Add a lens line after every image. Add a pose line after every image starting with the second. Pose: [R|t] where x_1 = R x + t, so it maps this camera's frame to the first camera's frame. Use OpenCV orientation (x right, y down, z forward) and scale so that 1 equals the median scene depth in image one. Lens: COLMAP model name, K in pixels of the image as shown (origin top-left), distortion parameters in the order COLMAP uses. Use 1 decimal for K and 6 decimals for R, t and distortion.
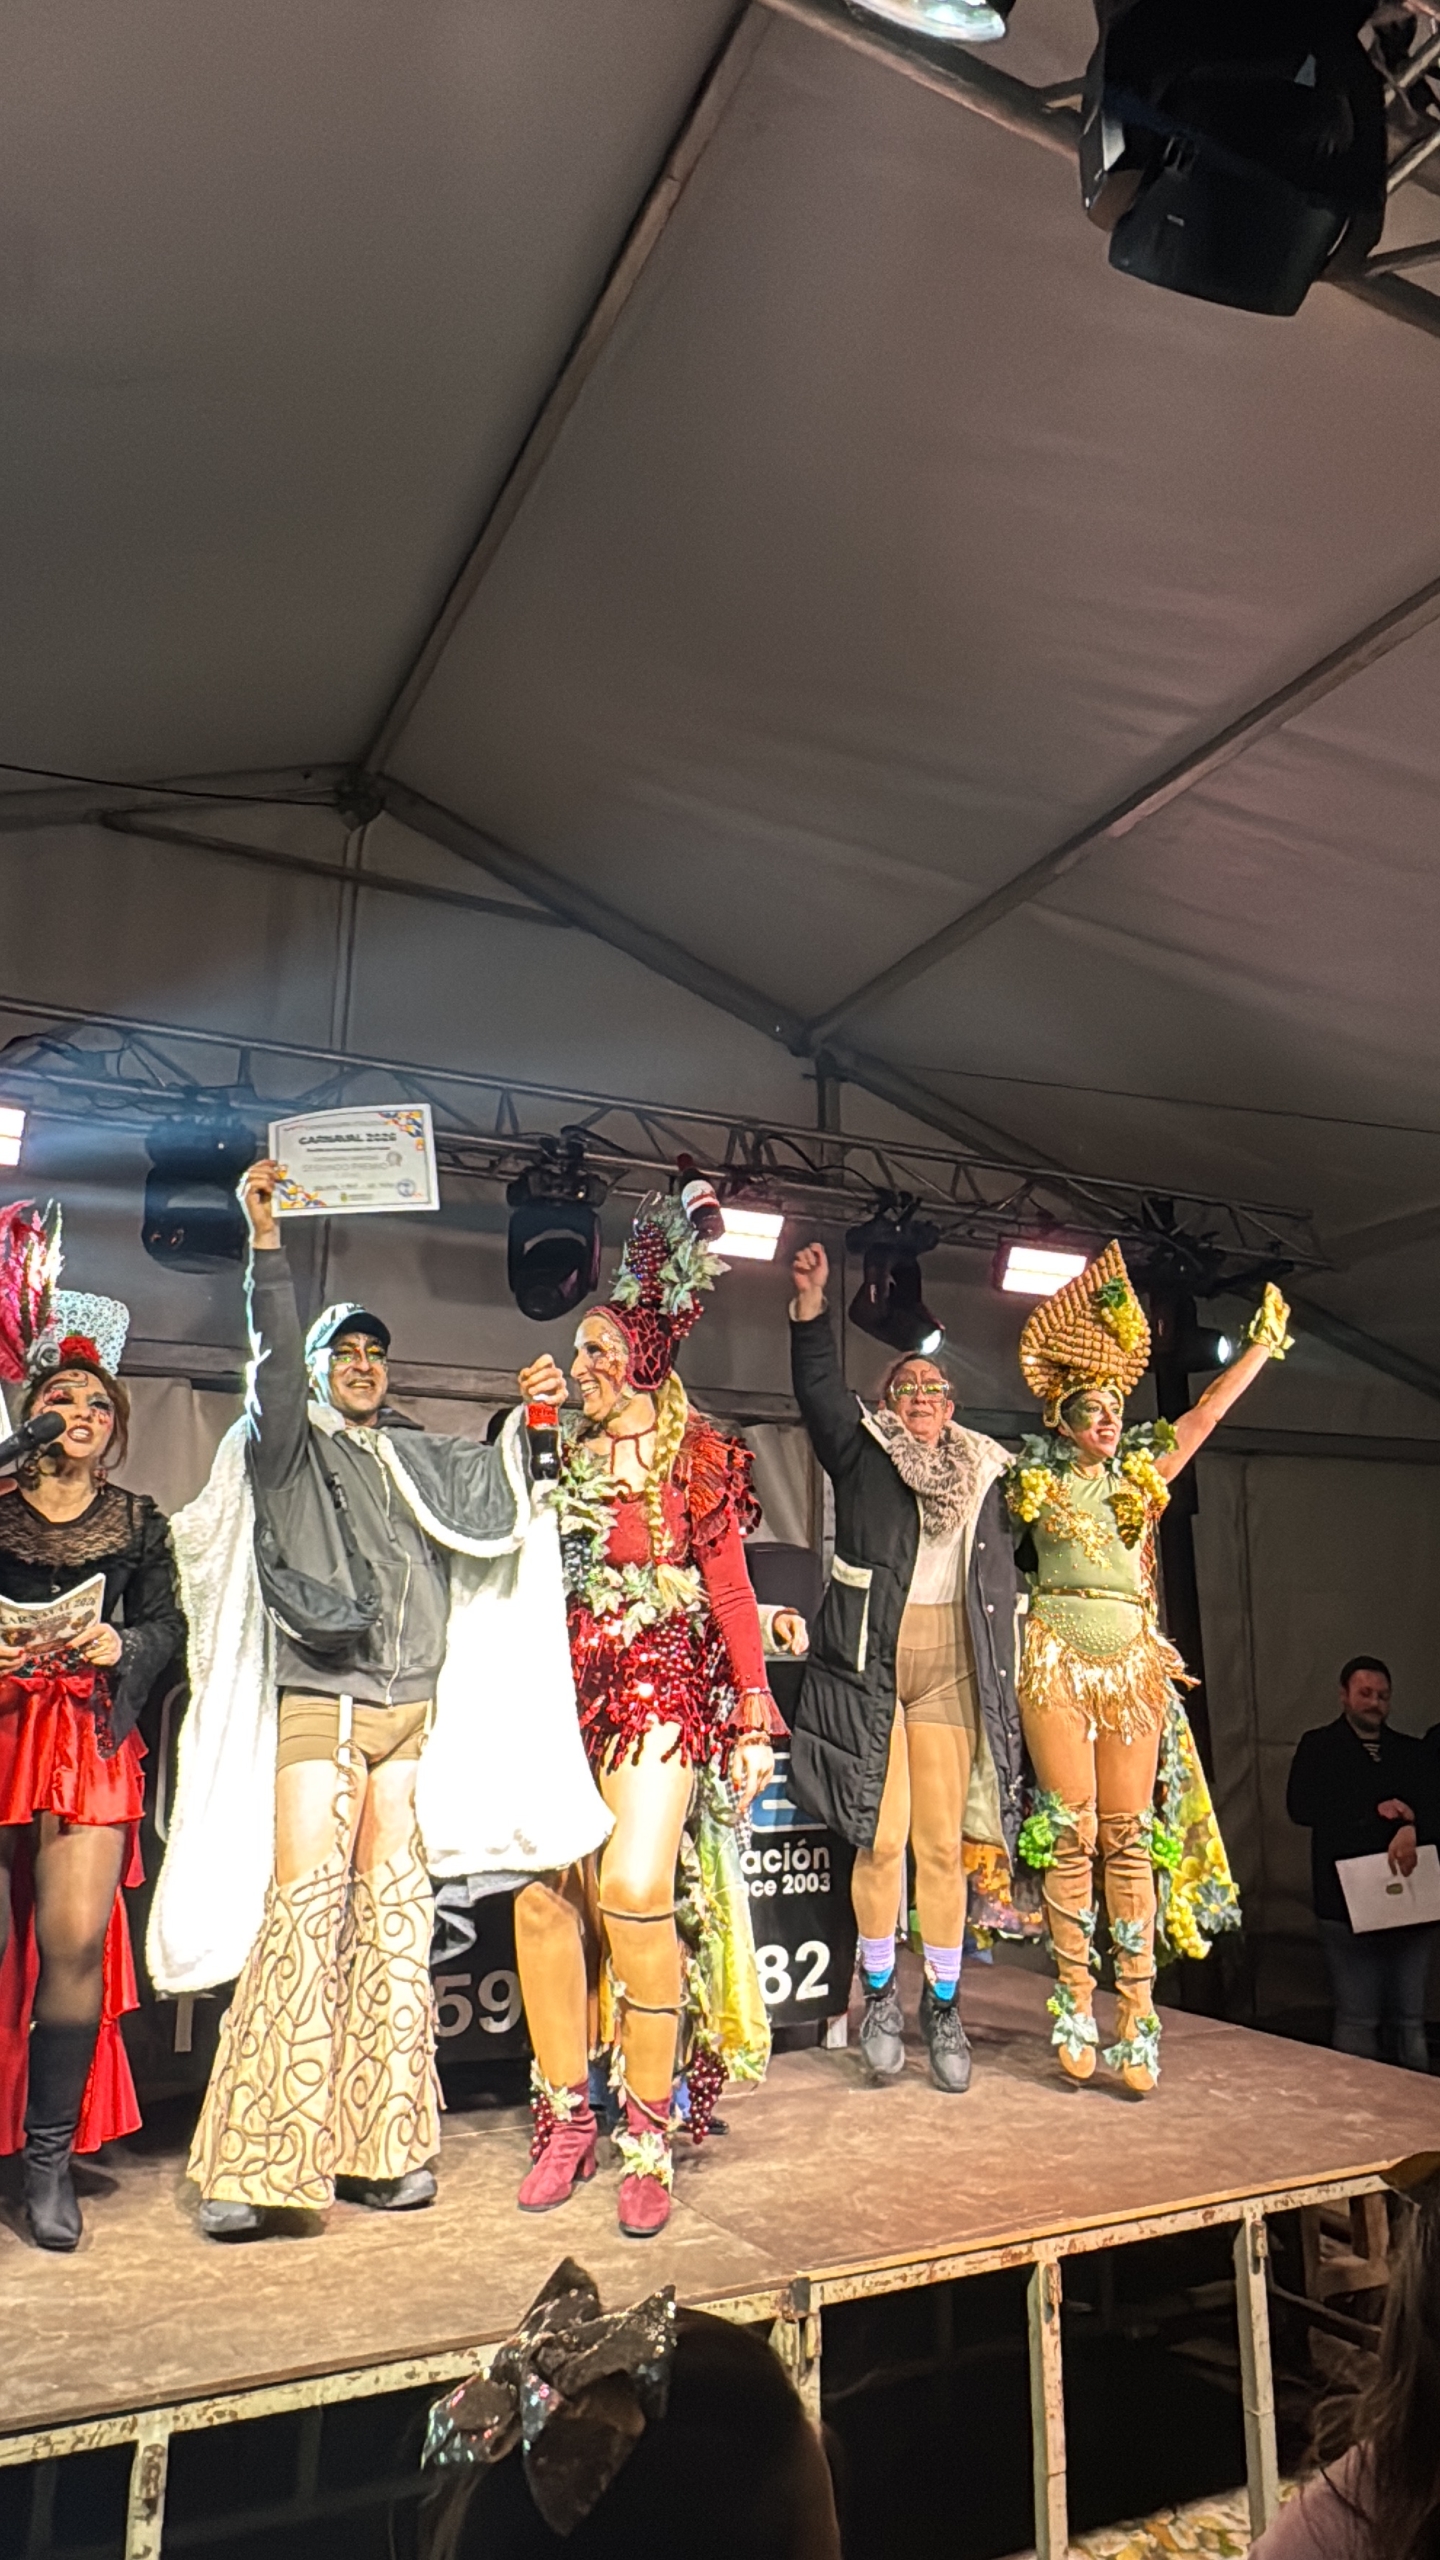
lens RADIAL K [[1640.3, 0, 729.4], [0, 1640.3, 1288.2], [0, 0, 1]] dist [-0.004032, 0.001384]
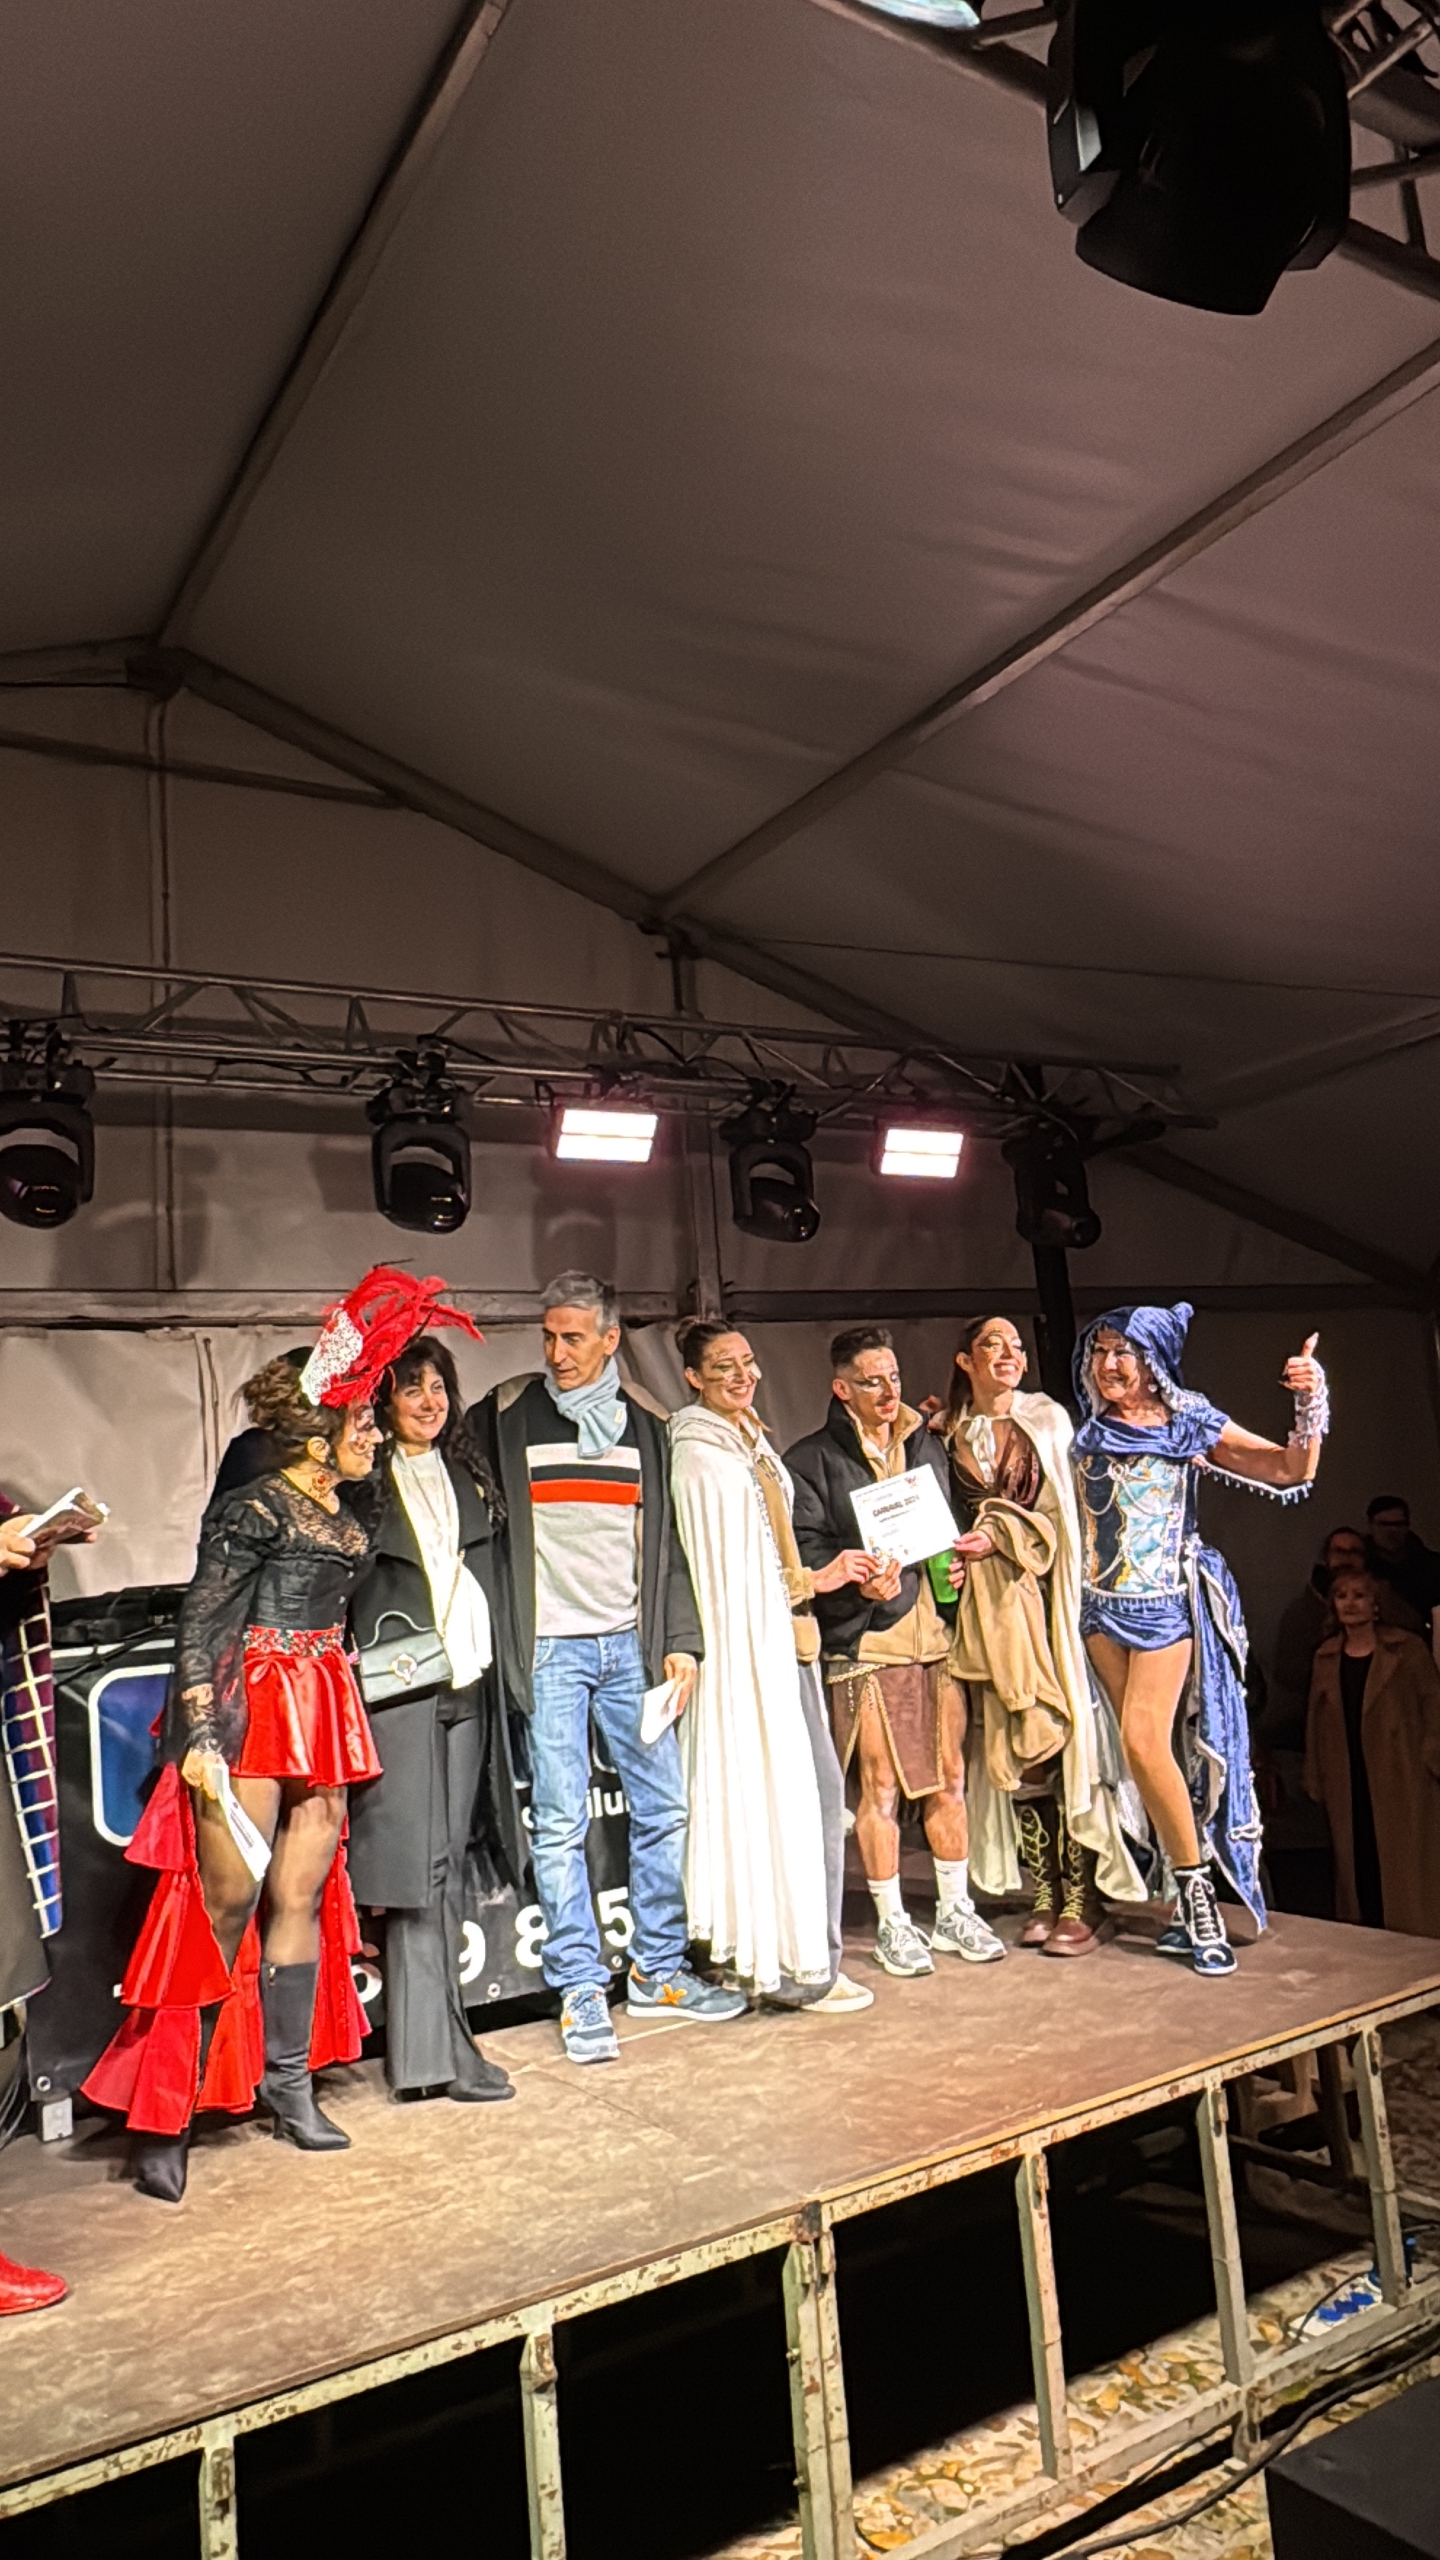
lens RADIAL K [[1724.9, 0, 730.9], [0, 1724.9, 1289.1], [0, 0, 1]] dist [-0.004418, 0.003042]
pose [[0.992419, -0.070025, 0.100995, -0.070731], [0.060776, 0.993910, 0.091921, -0.070295], [-0.106817, -0.085086, 0.990631, -0.028227]]
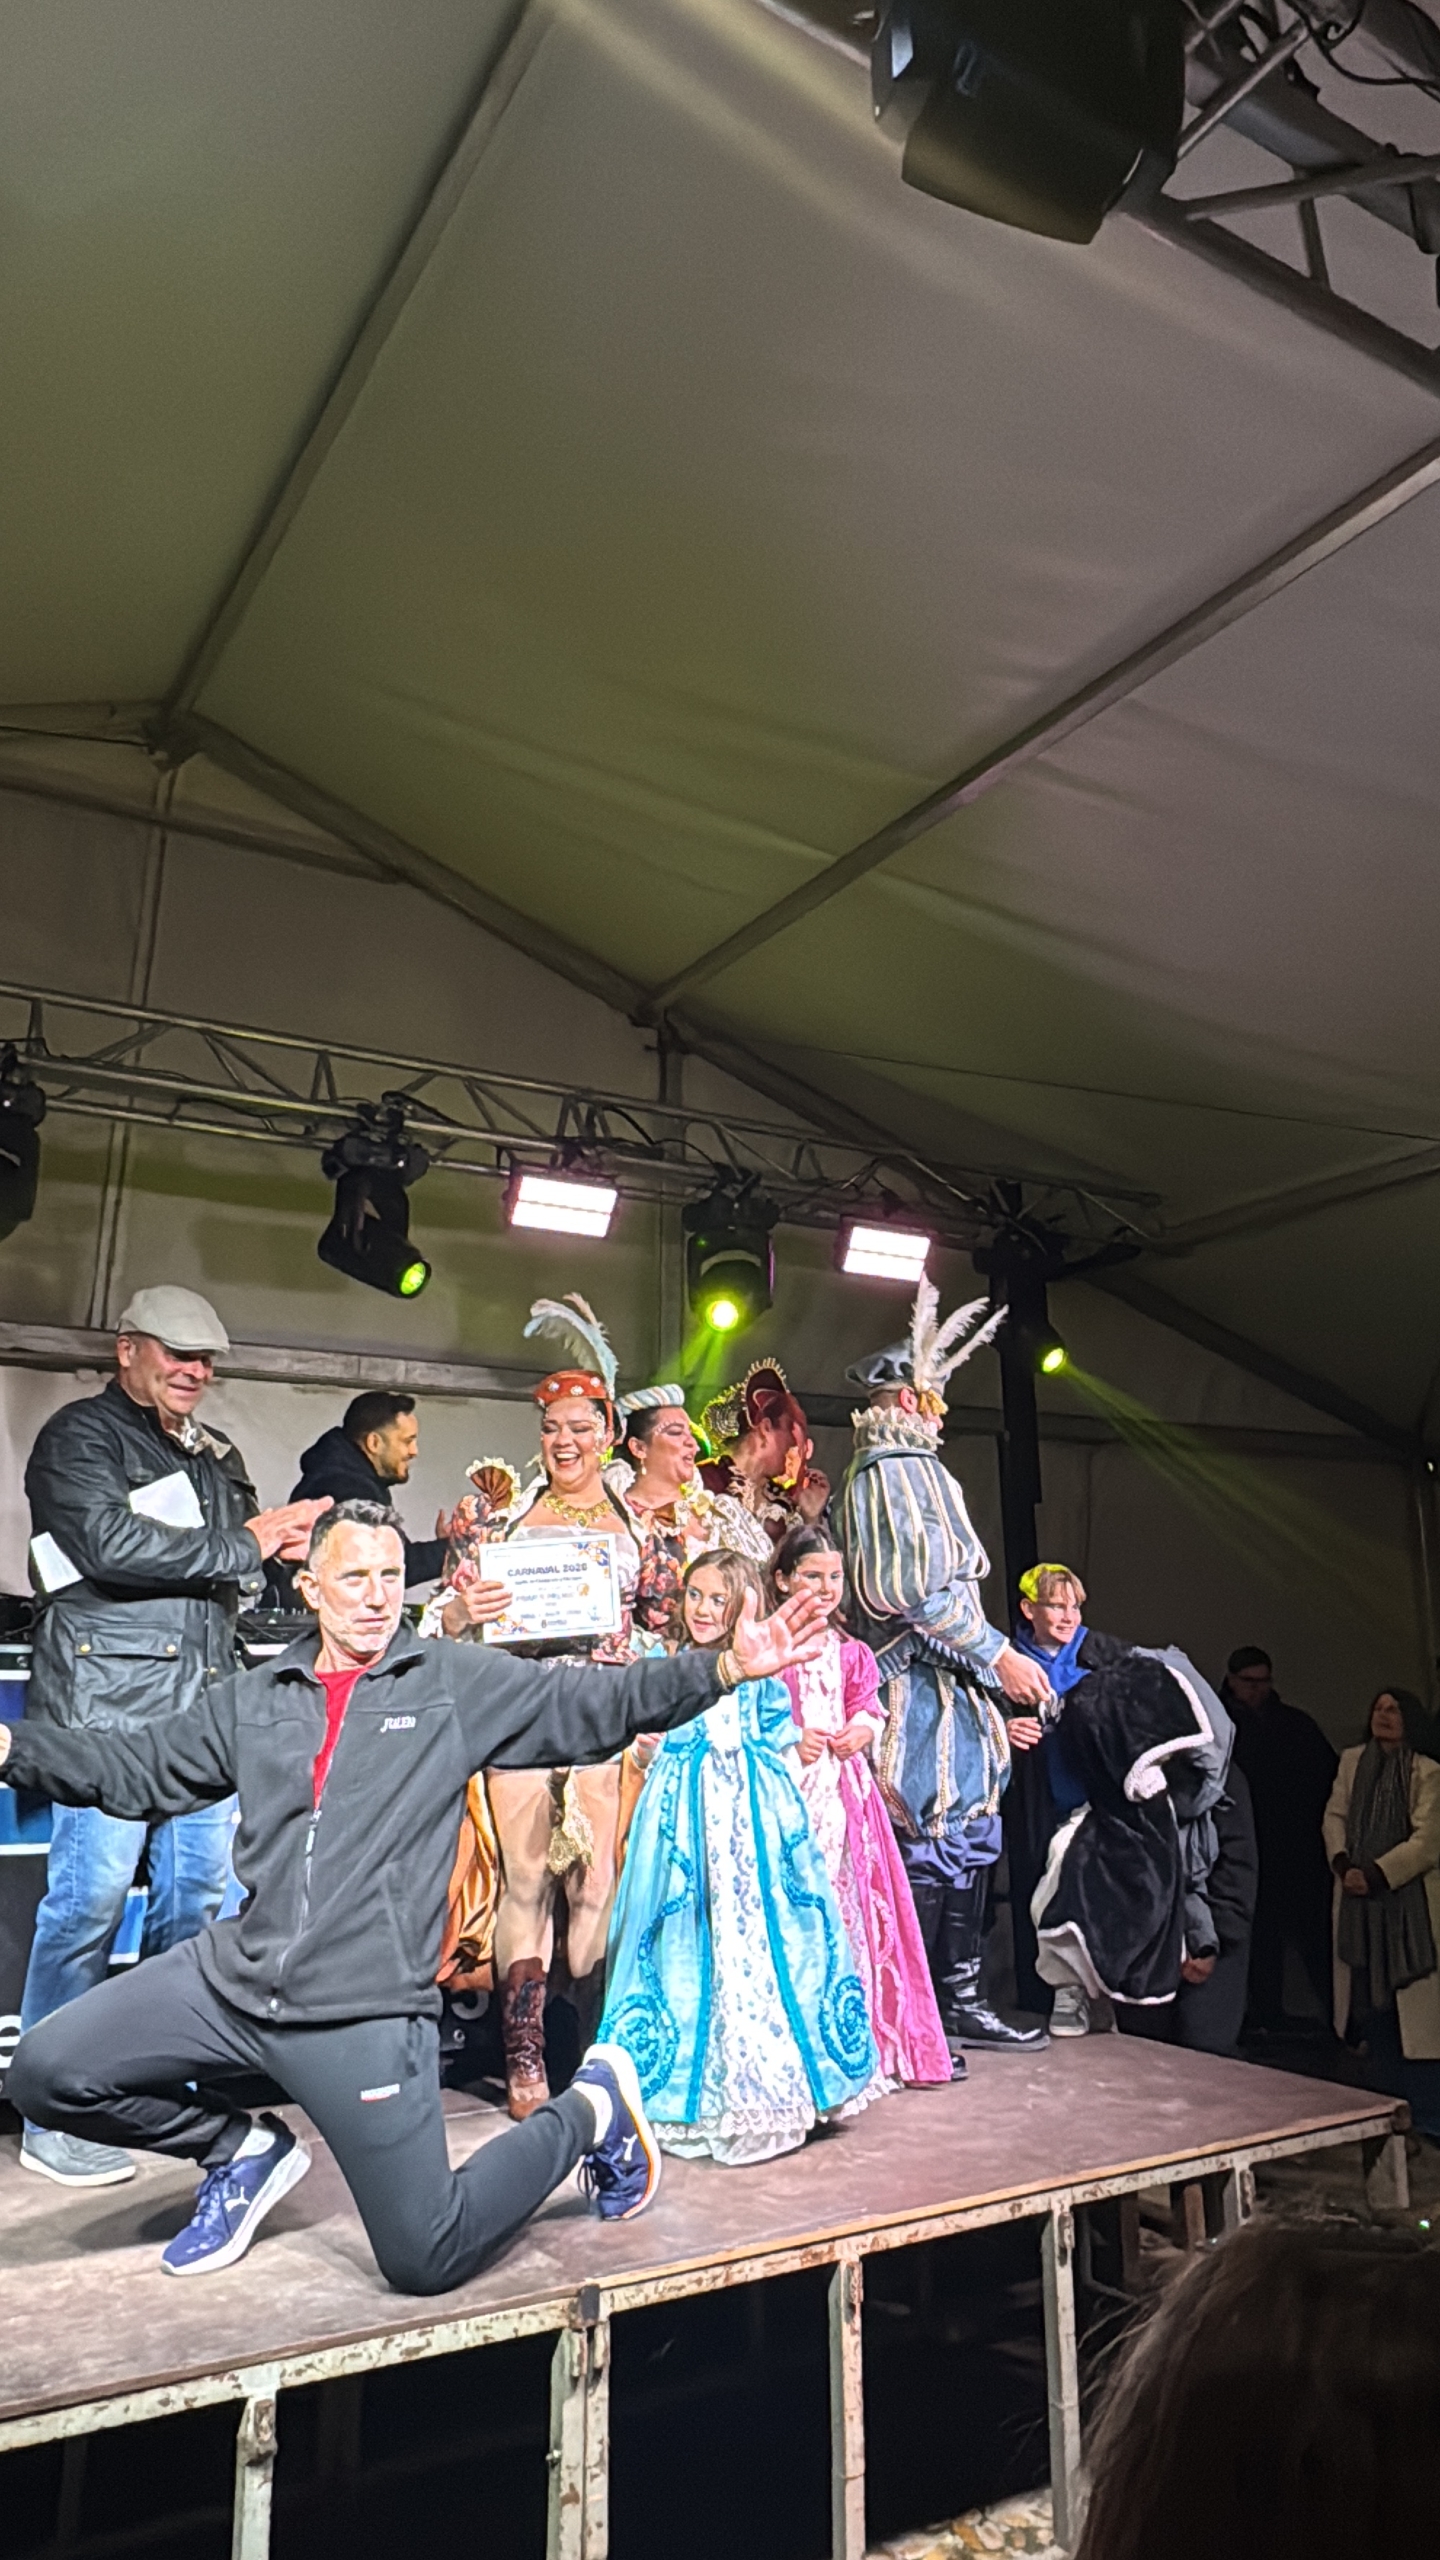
lens RADIAL K [[1705.0, 0, 729.7], [0, 1705.0, 1287.9], [0, 0, 1]] dist [-0.002892, -0.000994]
pose [[0.996301, 0.011053, 0.085218, 0.030950], [-0.011600, 0.999915, 0.005928, 0.012881], [-0.085145, -0.006894, 0.996345, 0.004523]]
